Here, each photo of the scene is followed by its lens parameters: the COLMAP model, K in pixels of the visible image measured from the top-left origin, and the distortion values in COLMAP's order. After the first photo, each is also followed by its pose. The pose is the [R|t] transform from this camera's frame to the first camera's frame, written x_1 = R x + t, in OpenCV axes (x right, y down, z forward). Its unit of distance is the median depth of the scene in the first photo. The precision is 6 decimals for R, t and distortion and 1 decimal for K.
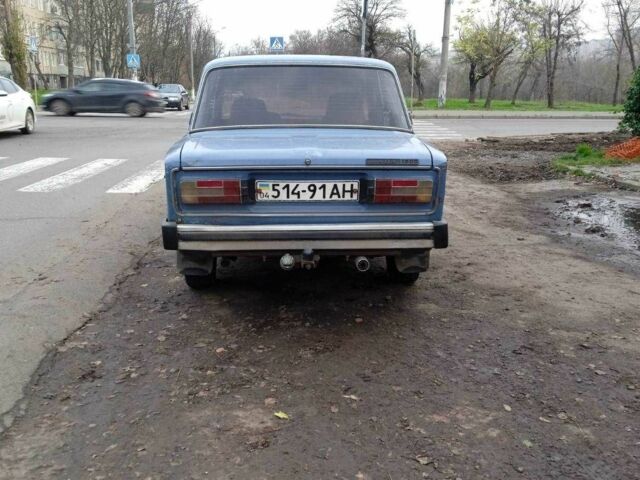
lens RADIAL K [[701.7, 0, 320.0], [0, 701.7, 240.0], [0, 0, 1]] dist [0.087368, -0.054617]
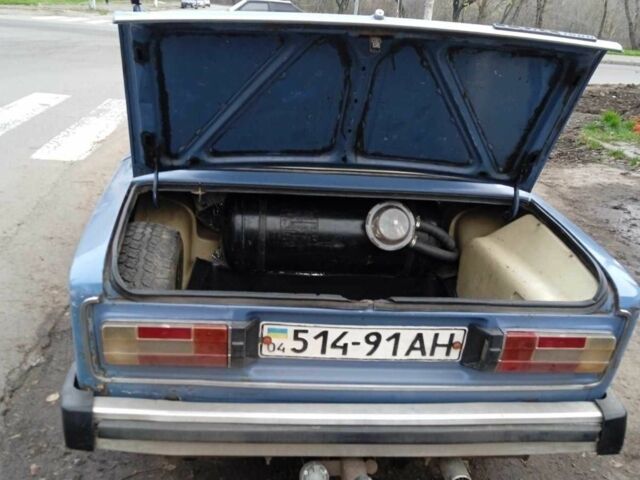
lens RADIAL K [[701.7, 0, 320.0], [0, 701.7, 240.0], [0, 0, 1]] dist [0.087368, -0.054617]
pose [[0.996902, 0.052892, 0.058215, -0.081131], [-0.059133, 0.992026, 0.111302, -0.195606], [-0.051864, -0.114400, 0.992080, 0.513497]]
